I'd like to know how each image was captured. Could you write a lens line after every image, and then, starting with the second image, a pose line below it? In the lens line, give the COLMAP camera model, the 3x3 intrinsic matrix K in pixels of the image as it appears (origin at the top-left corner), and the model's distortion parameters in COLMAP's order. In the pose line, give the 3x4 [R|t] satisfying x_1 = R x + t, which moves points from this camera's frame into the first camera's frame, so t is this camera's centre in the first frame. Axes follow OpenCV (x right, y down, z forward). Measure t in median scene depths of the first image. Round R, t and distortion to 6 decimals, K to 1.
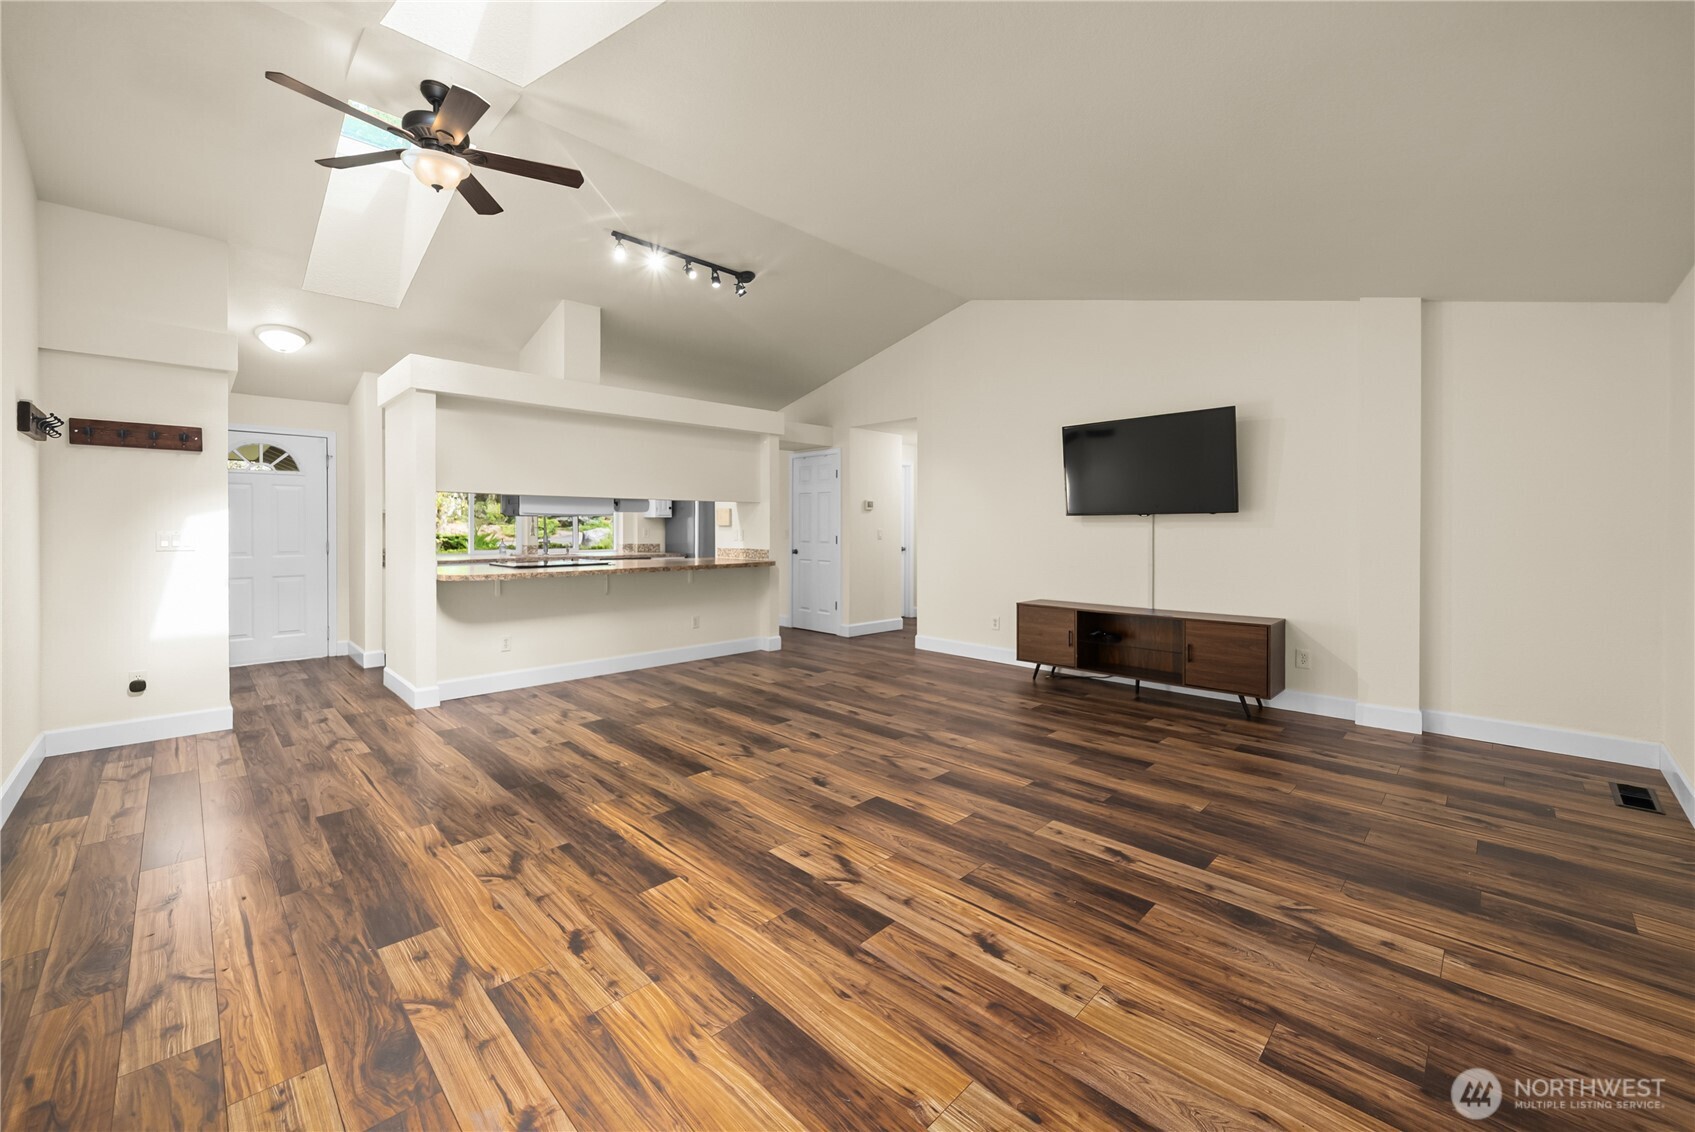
lens RADIAL K [[662.4, 0, 832.4], [0, 662.4, 540.8], [0, 0, 1]] dist [-0.002400, -0.000076]
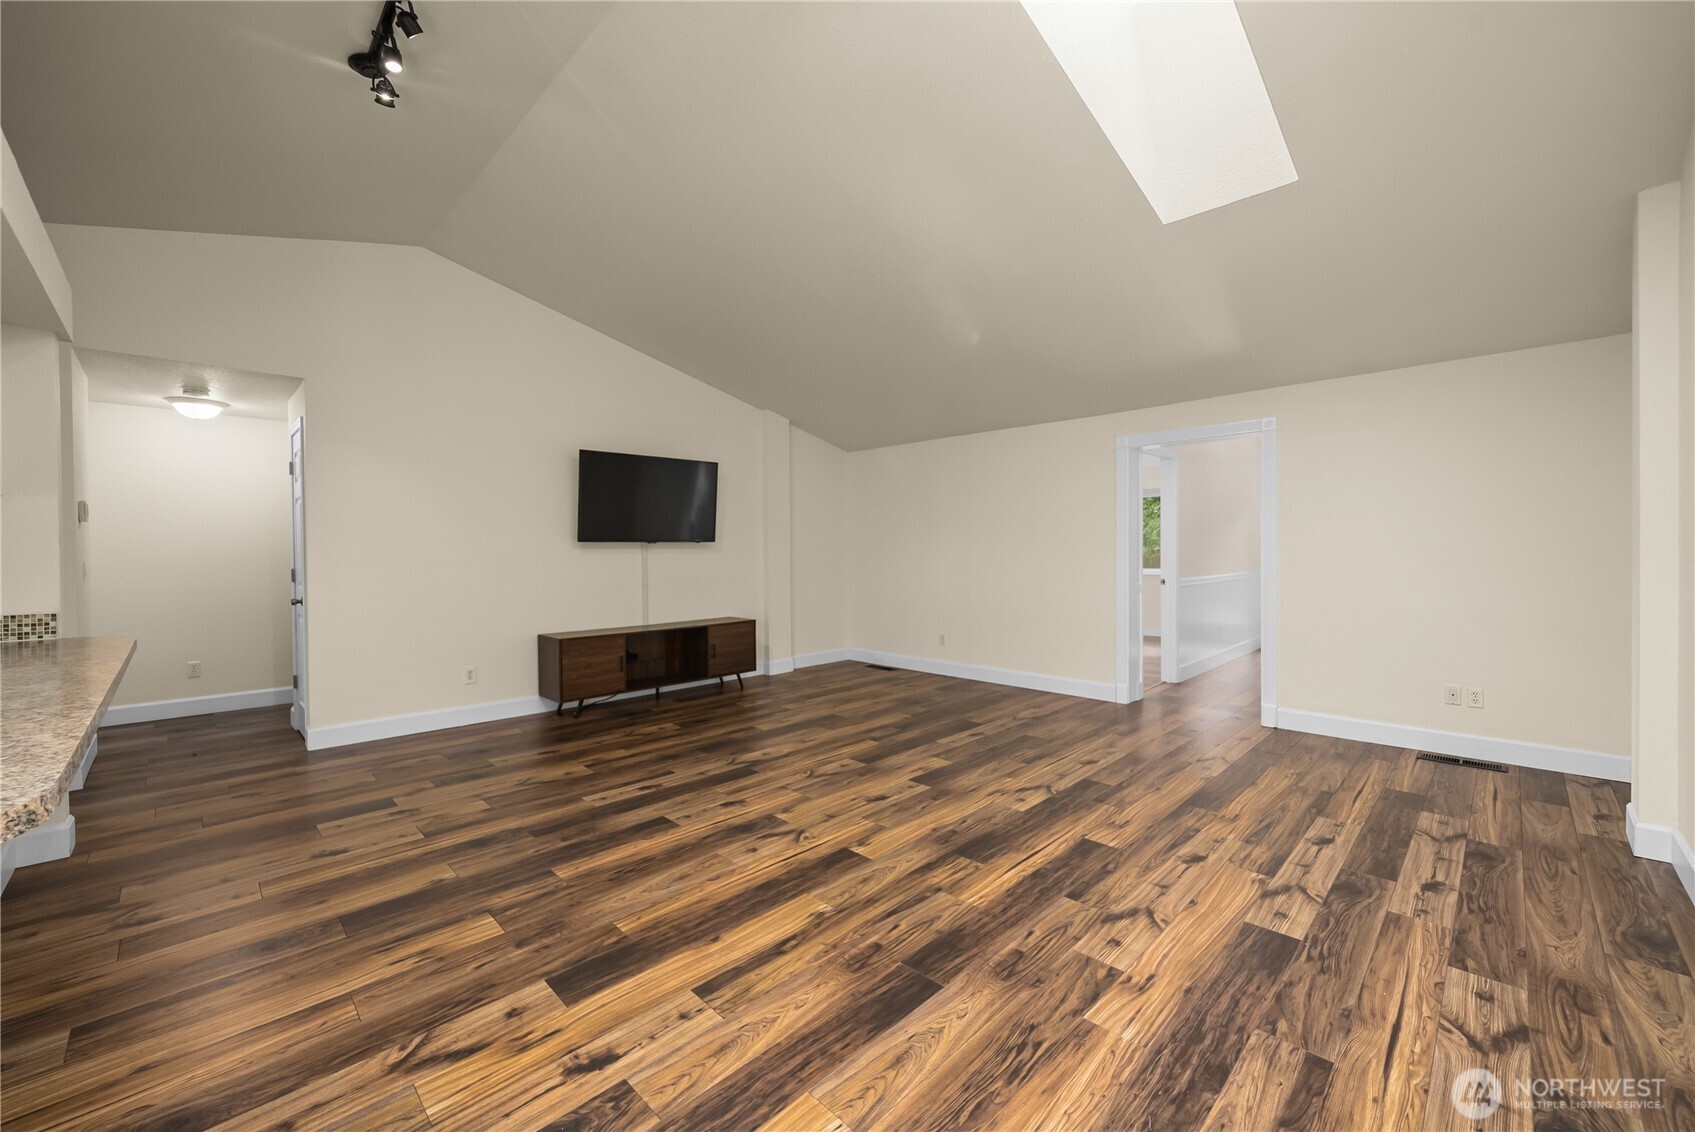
lens RADIAL K [[671.2, 0, 855.1], [0, 671.2, 547.8], [0, 0, 1]] dist [-0.002652, -0.000295]
pose [[-0.016053, 0.002963, 0.999867, -1.418529], [0.026233, 0.999653, -0.002541, -0.035431], [-0.999527, 0.026188, -0.016126, 1.382075]]
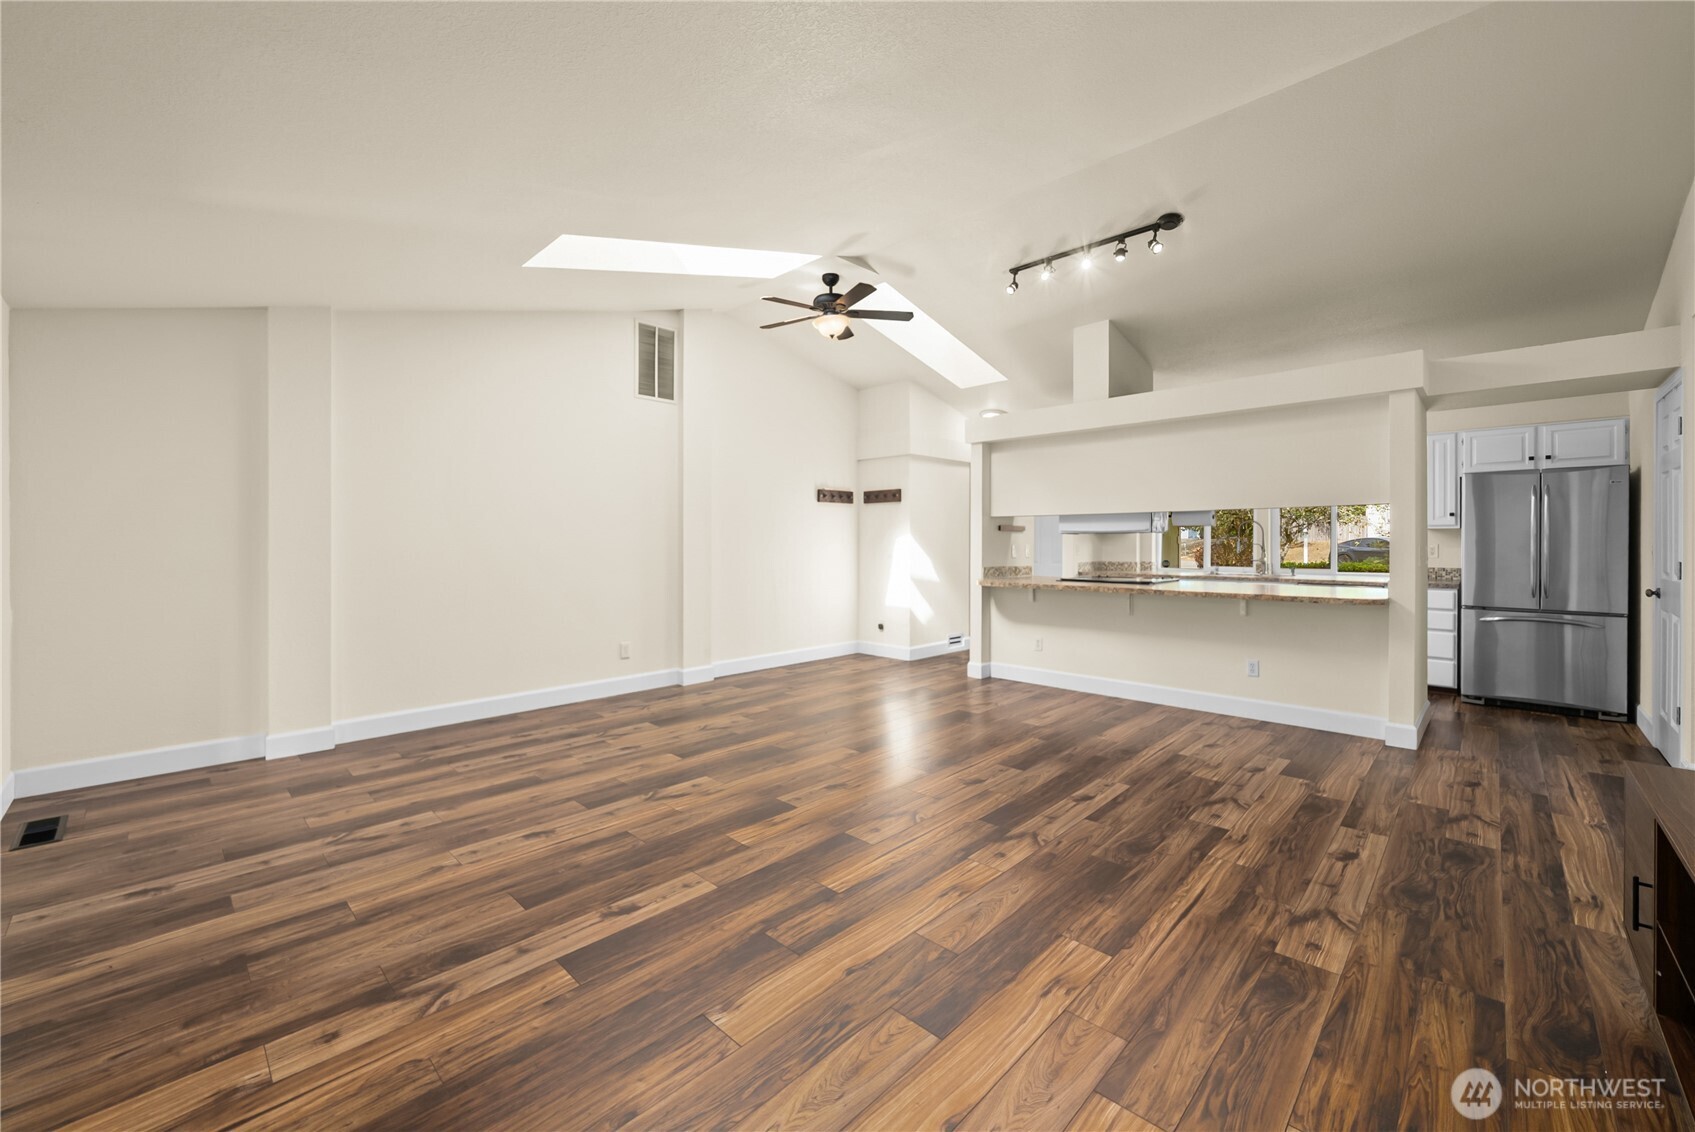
lens RADIAL K [[671.2, 0, 855.1], [0, 671.2, 547.8], [0, 0, 1]] dist [-0.002652, -0.000295]
pose [[0.035829, 0.004842, -0.999346, 1.380068], [-0.020529, 0.999781, 0.004109, -0.024763], [0.999147, 0.020369, 0.035920, 1.307213]]
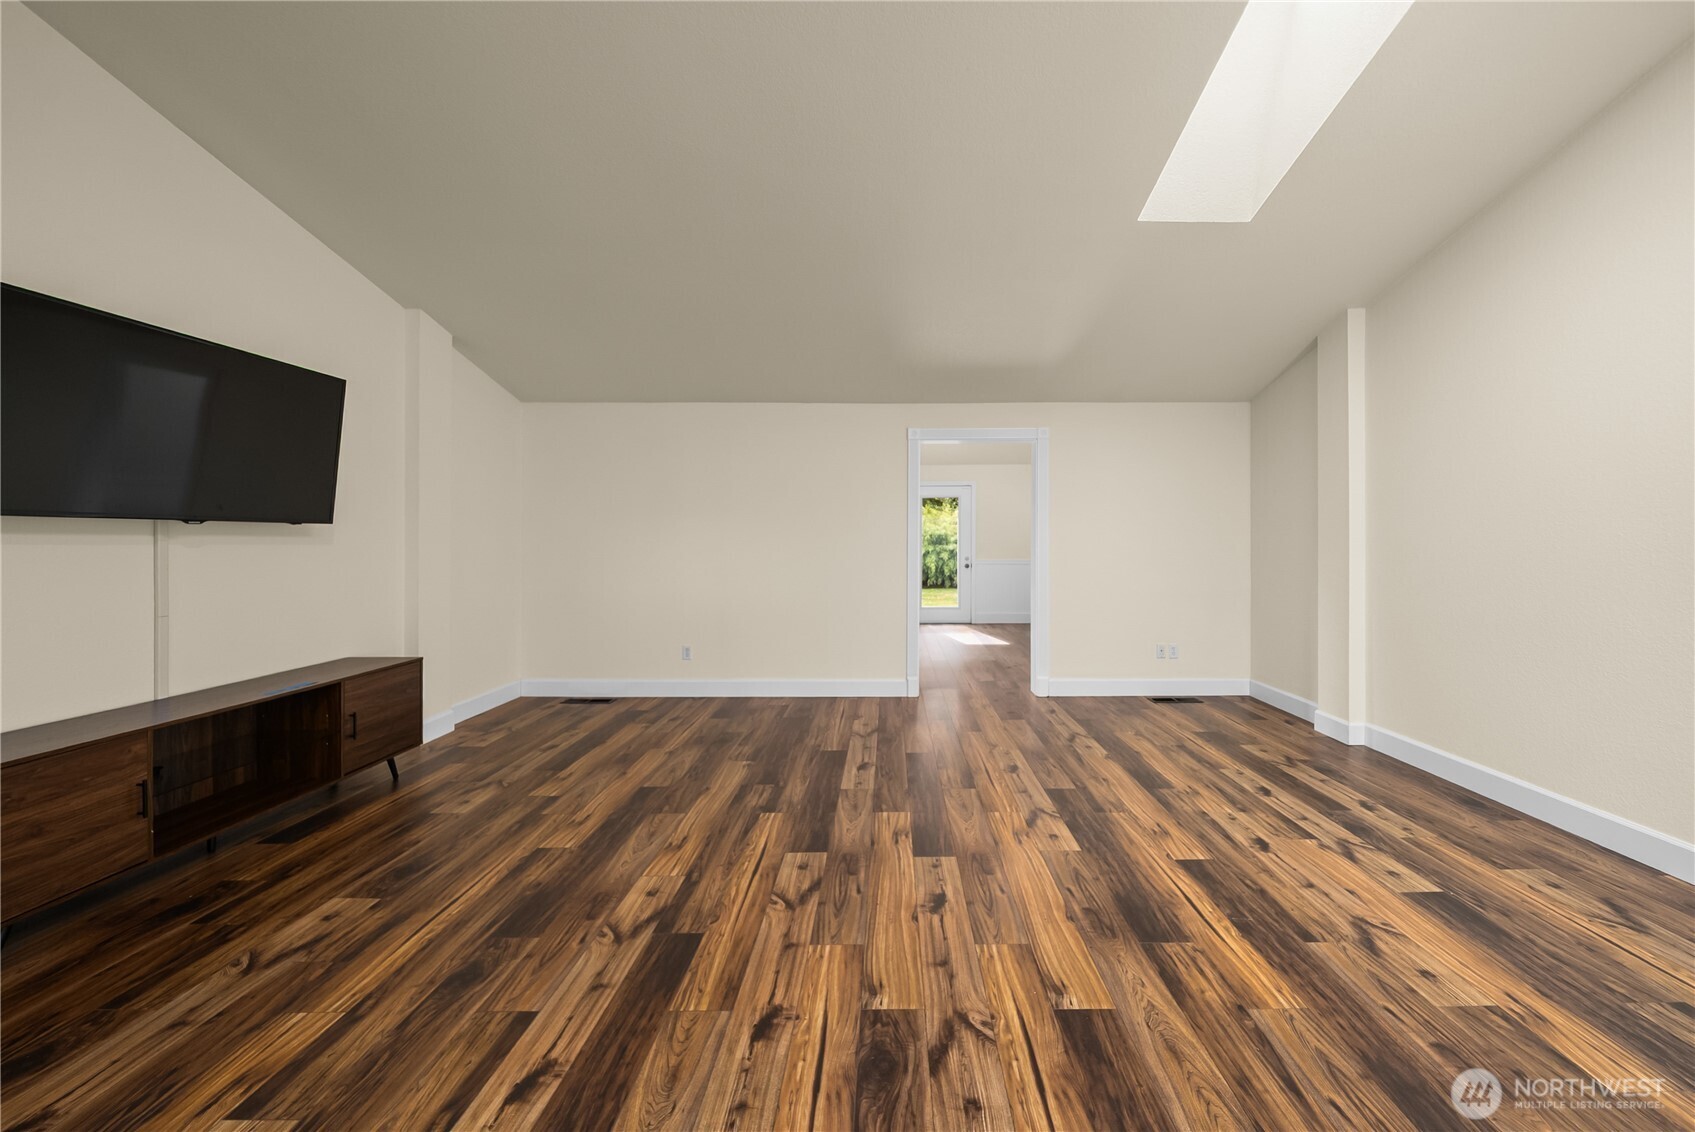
lens RADIAL K [[632.5, 0, 897.7], [0, 632.5, 537.1], [0, 0, 1]] dist [-0.003991, -0.000317]
pose [[-0.722366, 0.004035, 0.691500, -0.609318], [0.014132, 0.999860, 0.008929, -0.046118], [-0.691367, 0.016222, -0.722322, 2.006016]]
